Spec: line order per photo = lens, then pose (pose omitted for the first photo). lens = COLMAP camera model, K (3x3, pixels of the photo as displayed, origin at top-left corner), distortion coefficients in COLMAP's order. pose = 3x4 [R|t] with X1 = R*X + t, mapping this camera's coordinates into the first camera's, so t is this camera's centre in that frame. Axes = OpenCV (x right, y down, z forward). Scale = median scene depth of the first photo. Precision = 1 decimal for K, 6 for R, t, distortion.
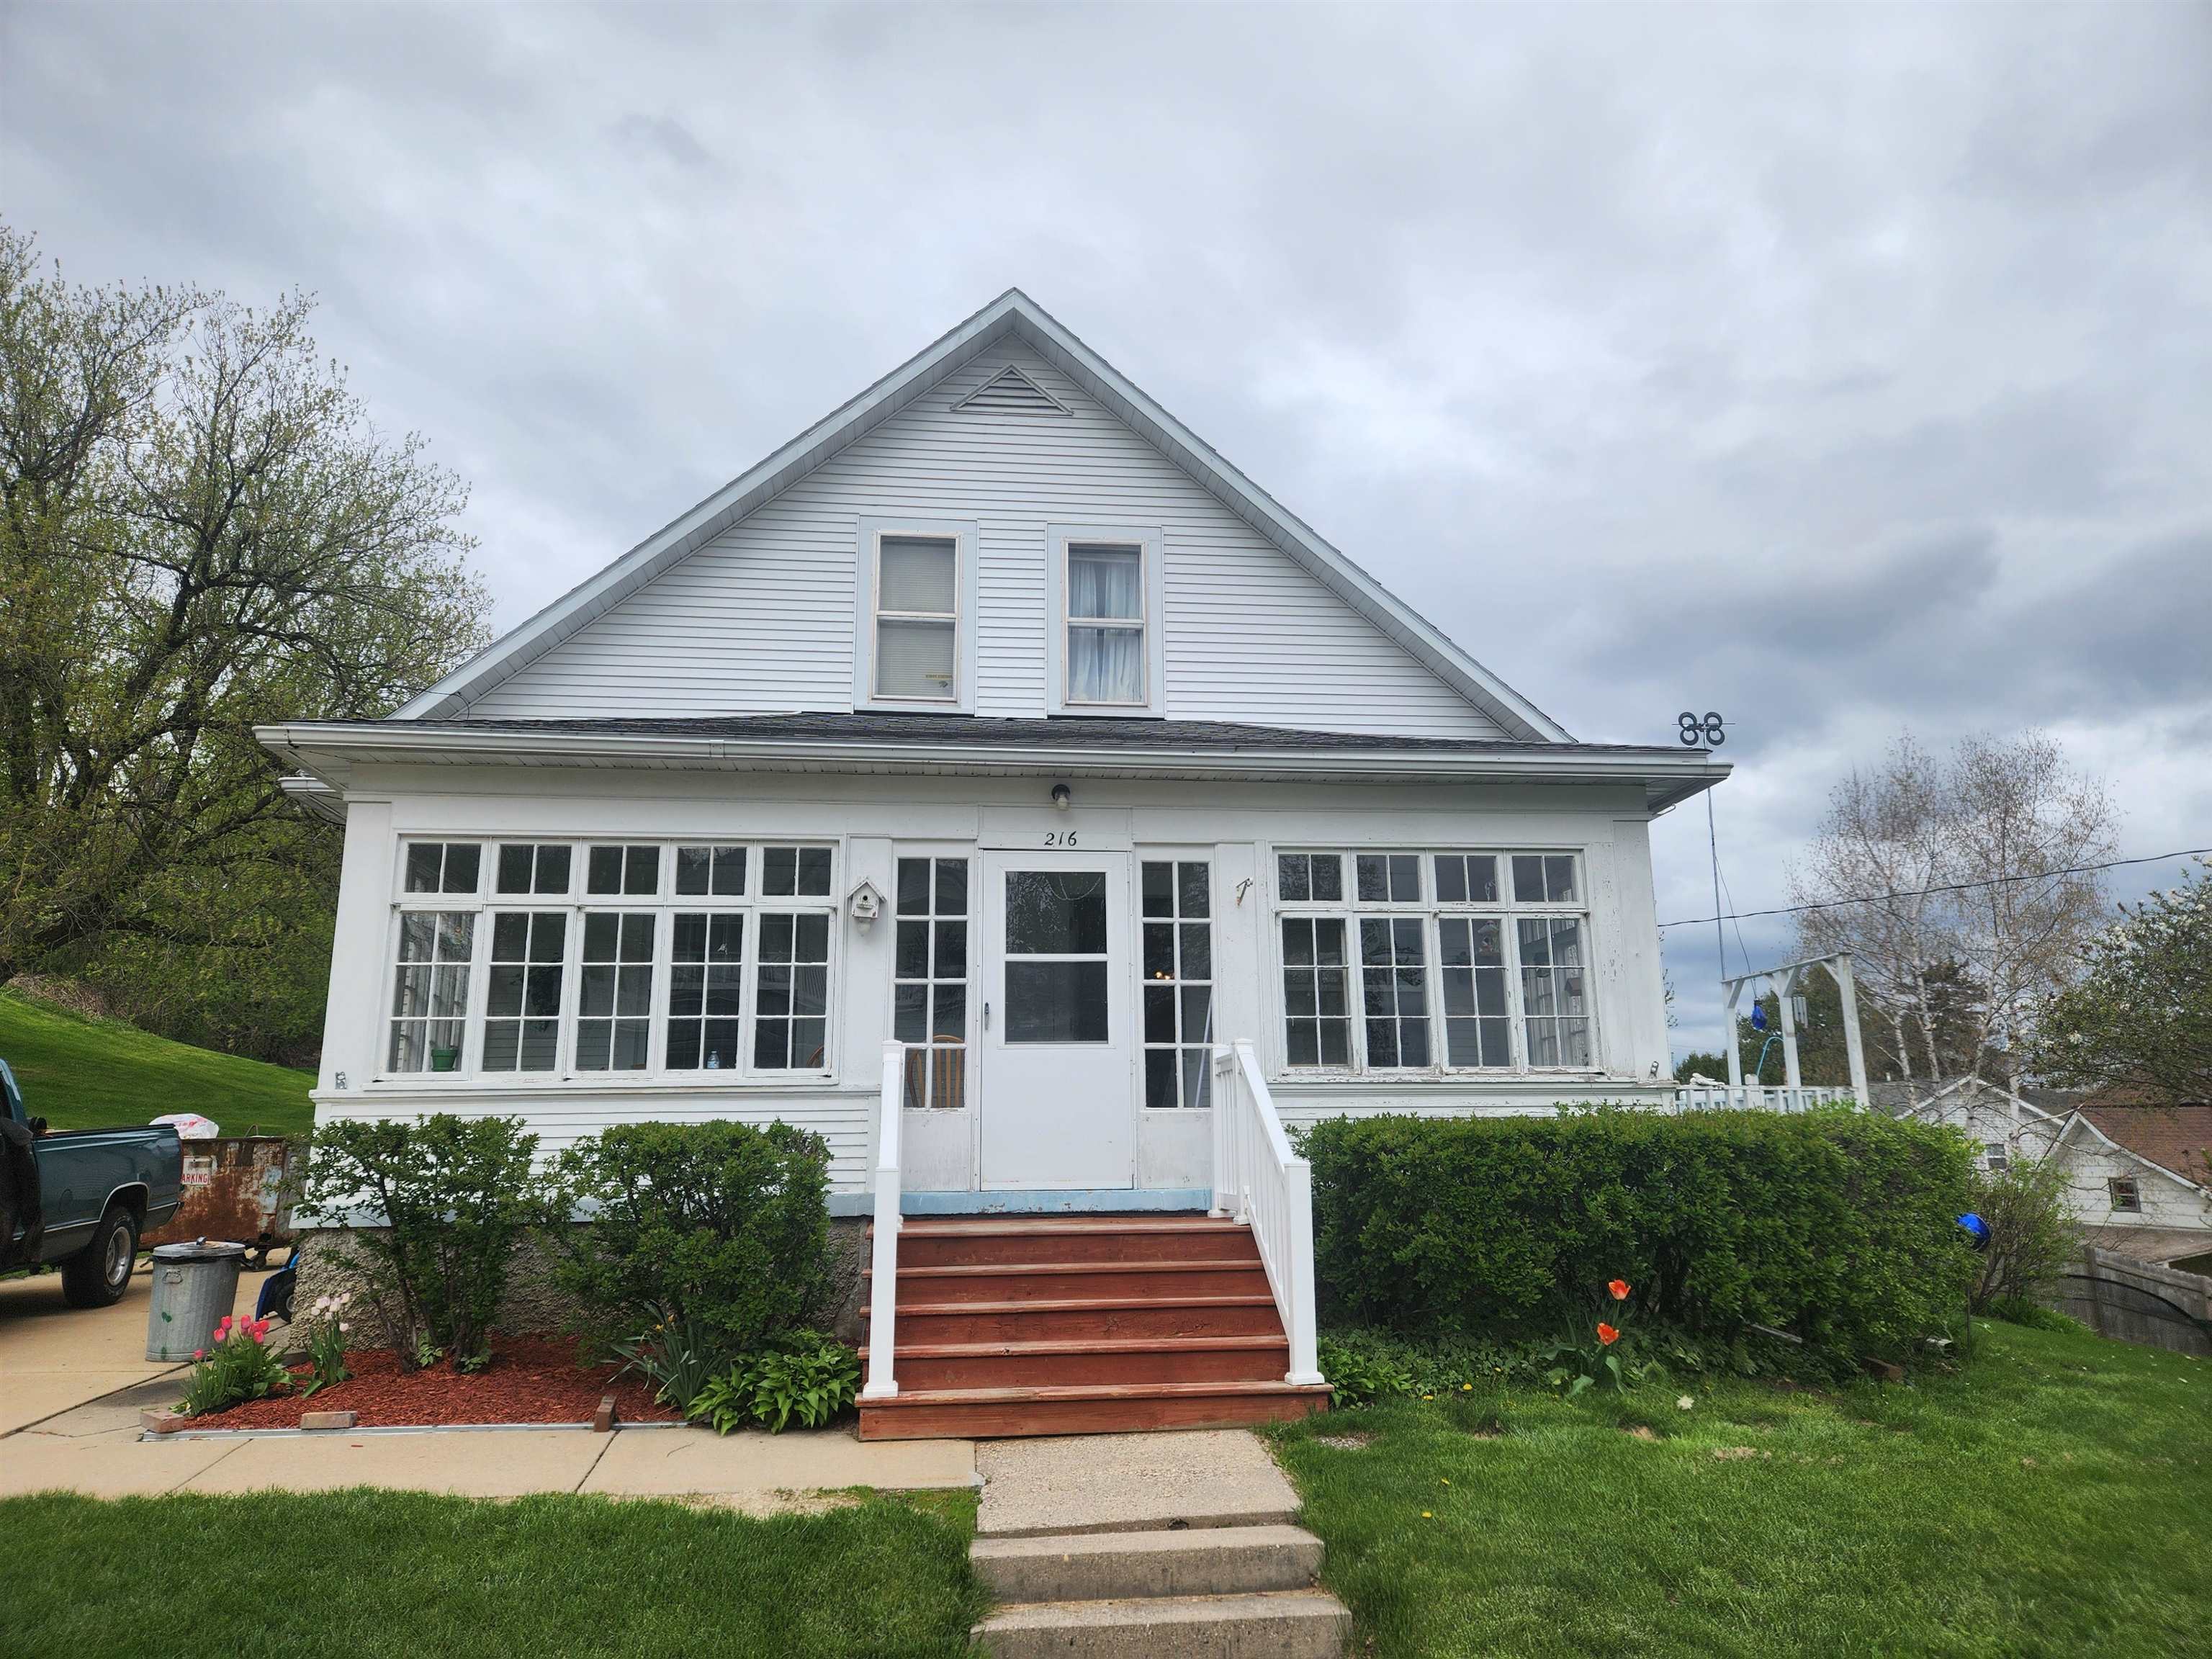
lens RADIAL K [[1487.1, 0, 1114.4], [0, 1487.1, 826.5], [0, 0, 1]] dist [0.081874, -0.060556]
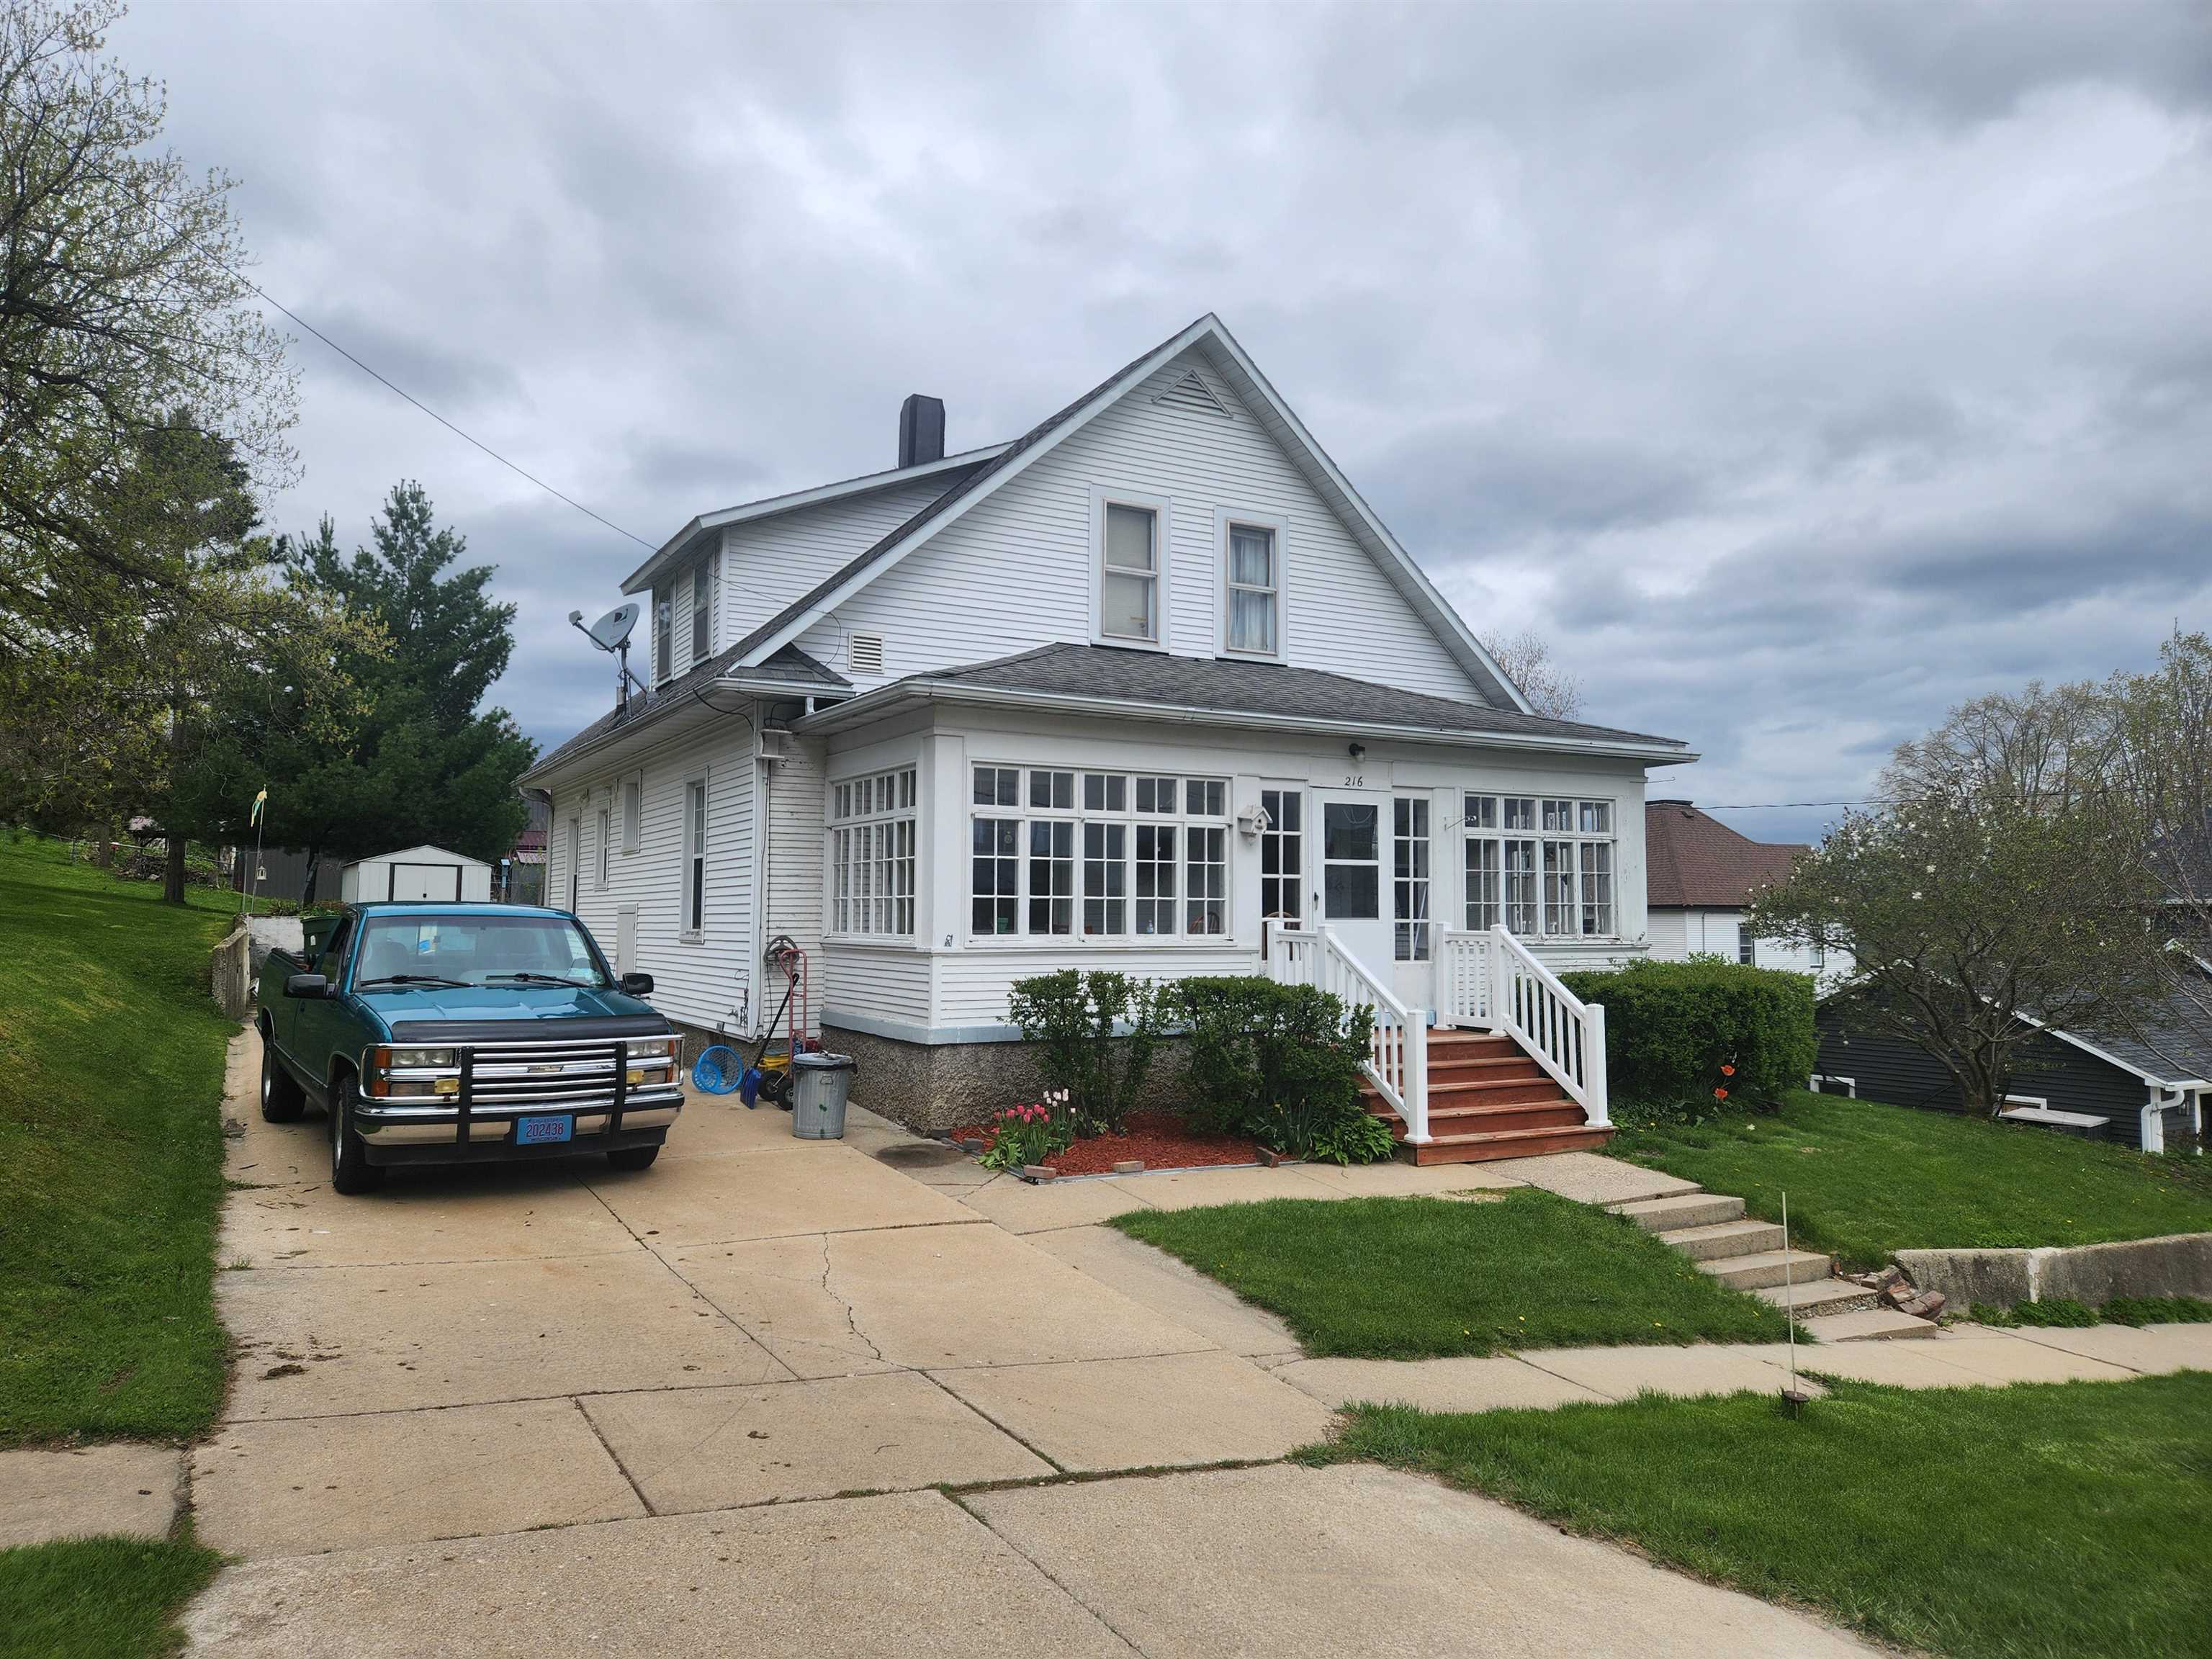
lens RADIAL K [[1487.1, 0, 1106.2], [0, 1487.1, 827.0], [0, 0, 1]] dist [0.081874, -0.060556]
pose [[0.920337, 0.038533, 0.389224, -0.841926], [-0.098907, 0.985720, 0.136285, -0.125369], [-0.378415, -0.163925, 0.911005, -0.263300]]
